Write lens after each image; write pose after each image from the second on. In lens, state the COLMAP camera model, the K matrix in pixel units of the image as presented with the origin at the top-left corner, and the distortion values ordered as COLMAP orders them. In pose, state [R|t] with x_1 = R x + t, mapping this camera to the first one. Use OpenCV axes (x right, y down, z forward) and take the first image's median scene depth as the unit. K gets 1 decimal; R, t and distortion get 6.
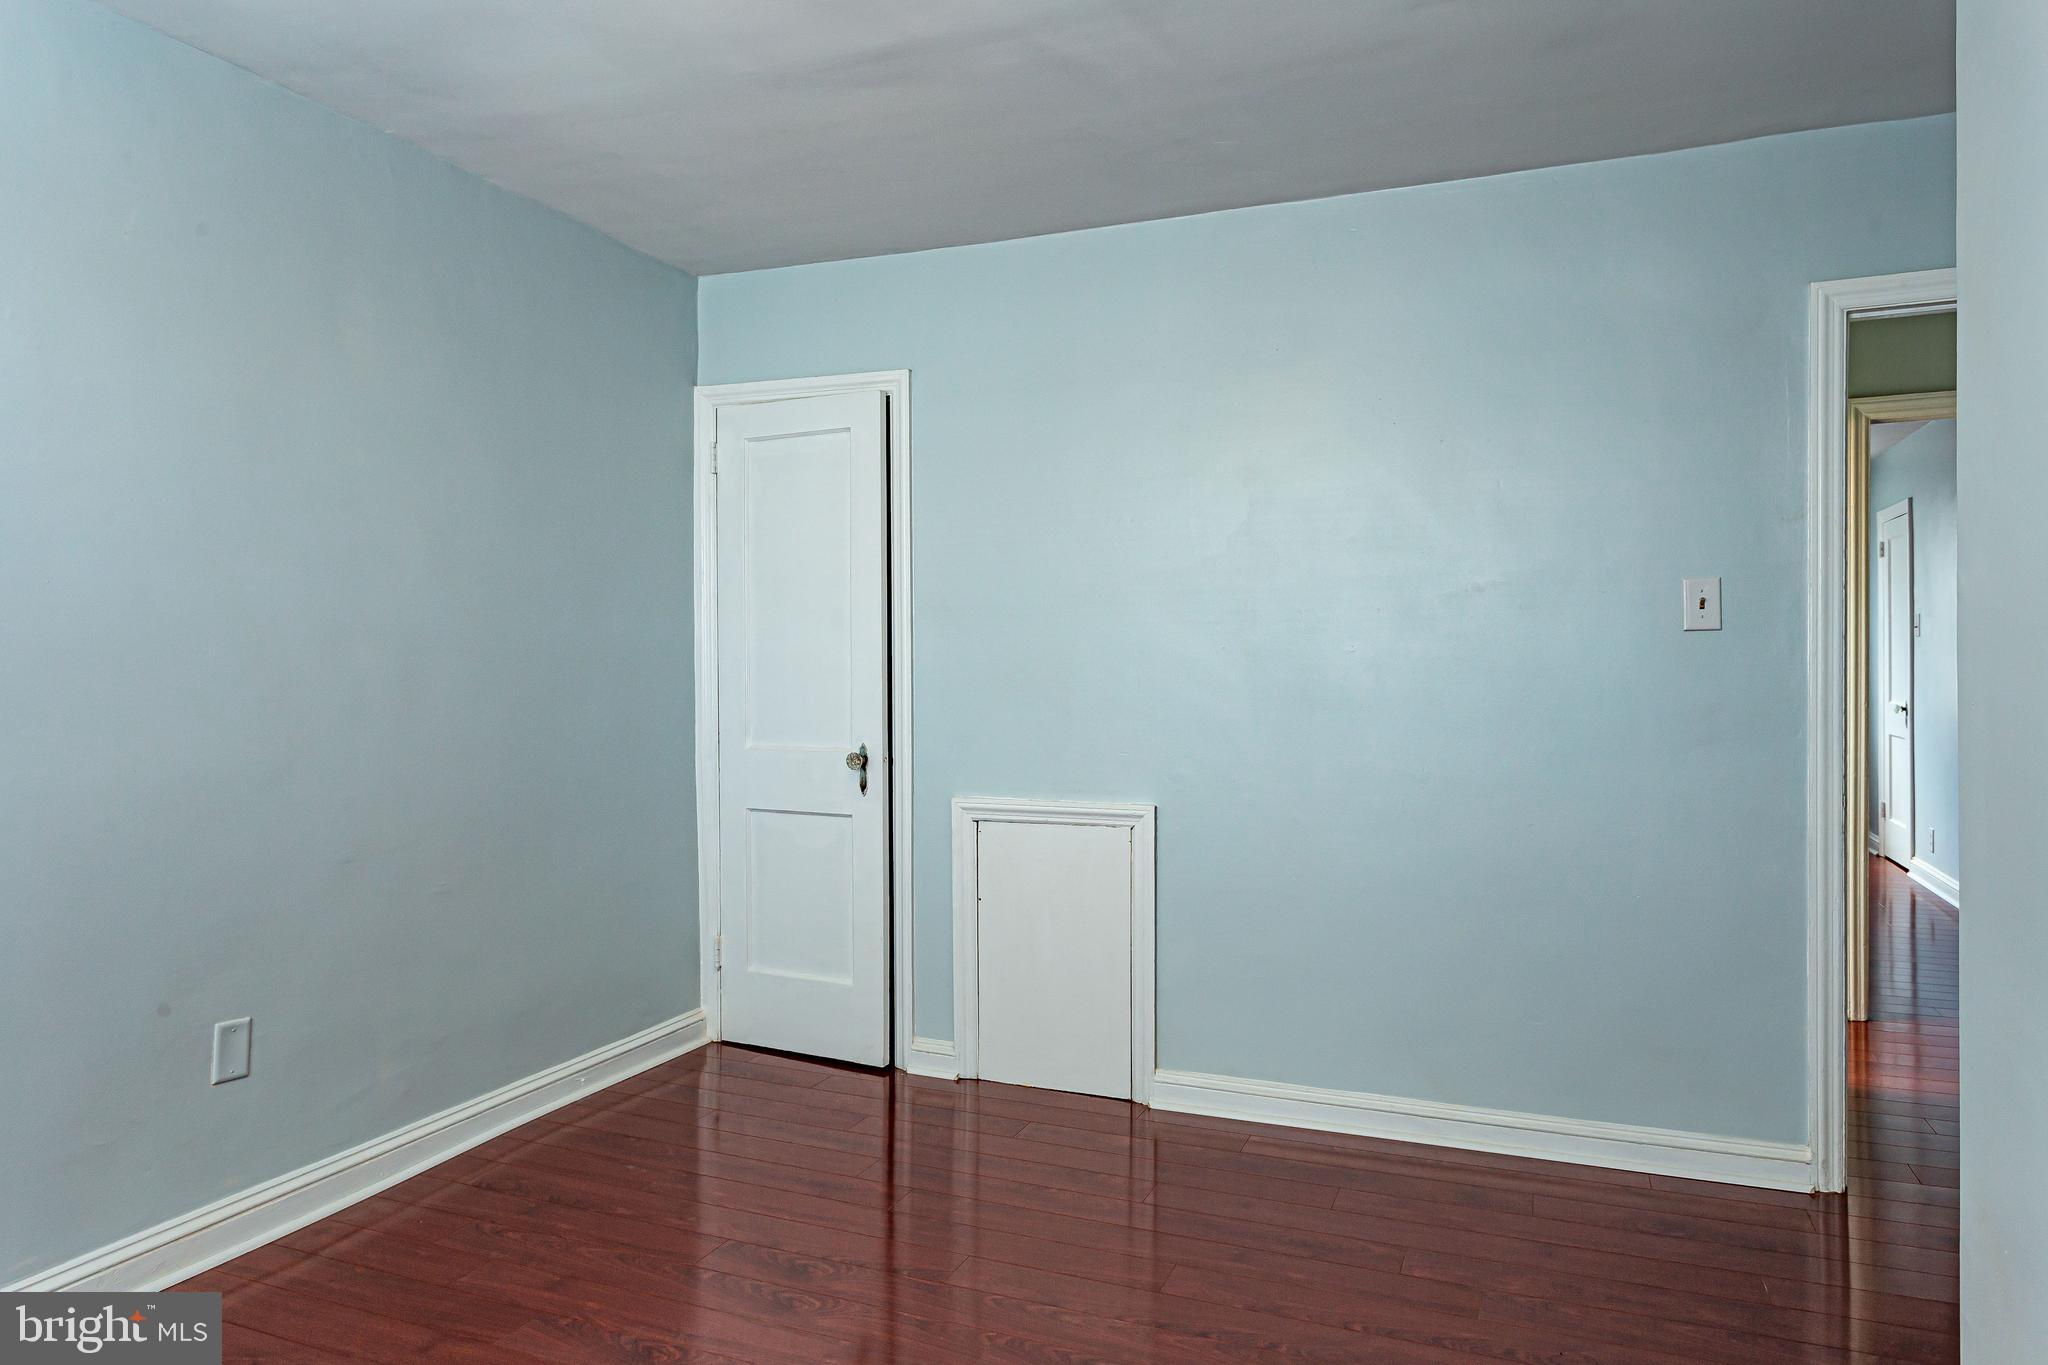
lens RADIAL K [[1326.2, 0, 1023.1], [0, 1326.2, 676.7], [0, 0, 1]] dist [-0.002311, -0.001274]
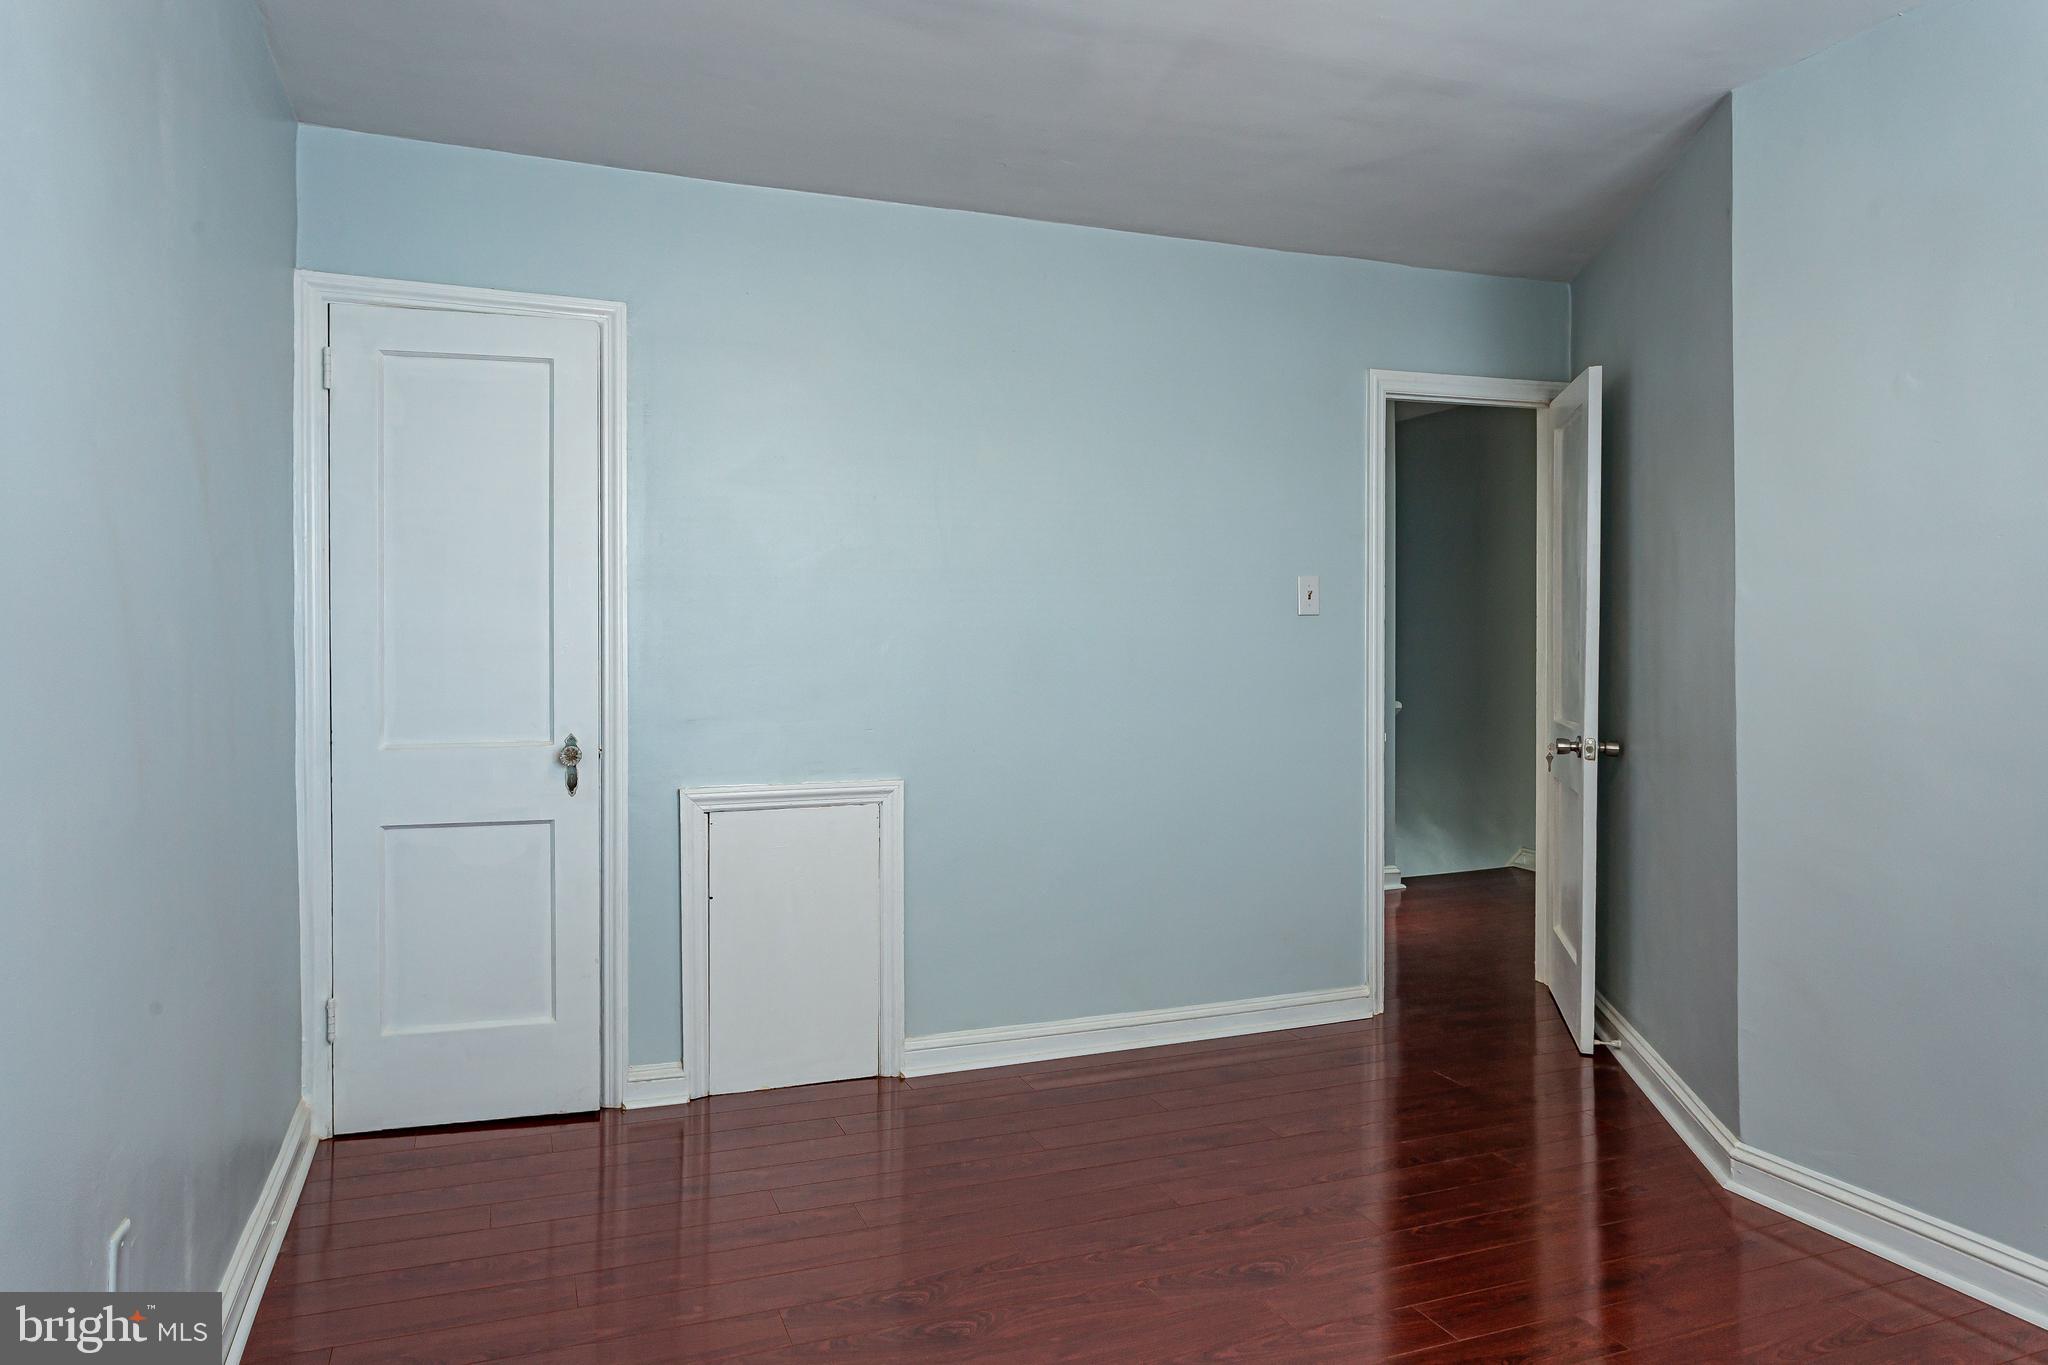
lens RADIAL K [[1328.1, 0, 1024.6], [0, 1328.1, 646.0], [0, 0, 1]] dist [-0.001019, -0.000566]
pose [[0.719395, -0.004063, 0.694590, -0.512979], [0.004998, 0.999987, 0.000673, -0.005282], [-0.694583, 0.002987, 0.719406, 0.192703]]
